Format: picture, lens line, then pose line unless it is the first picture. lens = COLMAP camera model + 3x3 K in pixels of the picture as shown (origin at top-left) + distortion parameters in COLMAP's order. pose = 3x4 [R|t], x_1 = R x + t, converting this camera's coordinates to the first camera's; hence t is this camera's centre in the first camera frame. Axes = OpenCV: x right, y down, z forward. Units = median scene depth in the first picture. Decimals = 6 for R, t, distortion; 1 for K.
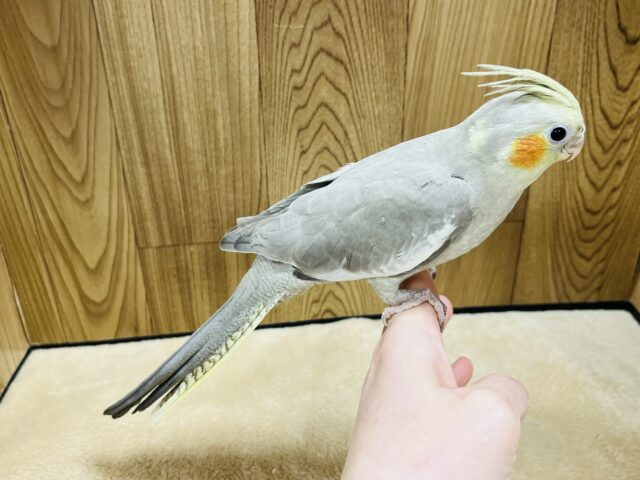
lens RADIAL K [[637.3, 0, 313.6], [0, 637.3, 238.9], [0, 0, 1]] dist [0.002441, -0.007669]
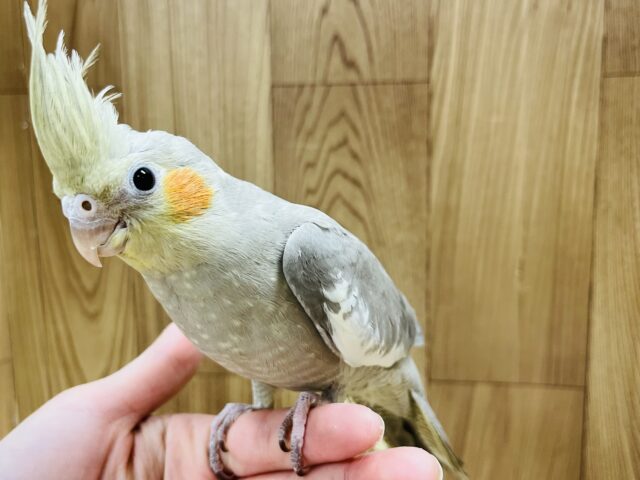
lens RADIAL K [[637.3, 0, 313.6], [0, 637.3, 238.9], [0, 0, 1]] dist [0.002441, -0.007669]
pose [[0.970967, 0.046204, -0.234710, 0.199742], [-0.122400, 0.938960, -0.321517, 0.109453], [0.205528, 0.340911, 0.917354, 0.138795]]
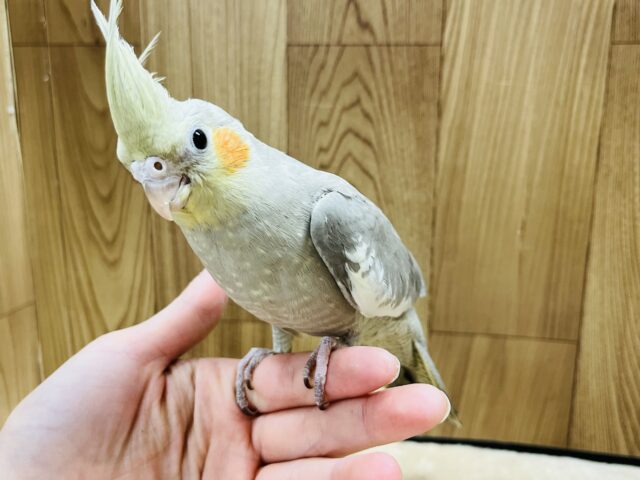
lens RADIAL K [[637.3, 0, 313.6], [0, 637.3, 238.9], [0, 0, 1]] dist [0.002441, -0.007669]
pose [[0.968264, 0.086112, -0.234628, 0.198071], [-0.145027, 0.958141, -0.246846, 0.115638], [0.203550, 0.273040, 0.940222, 0.094870]]
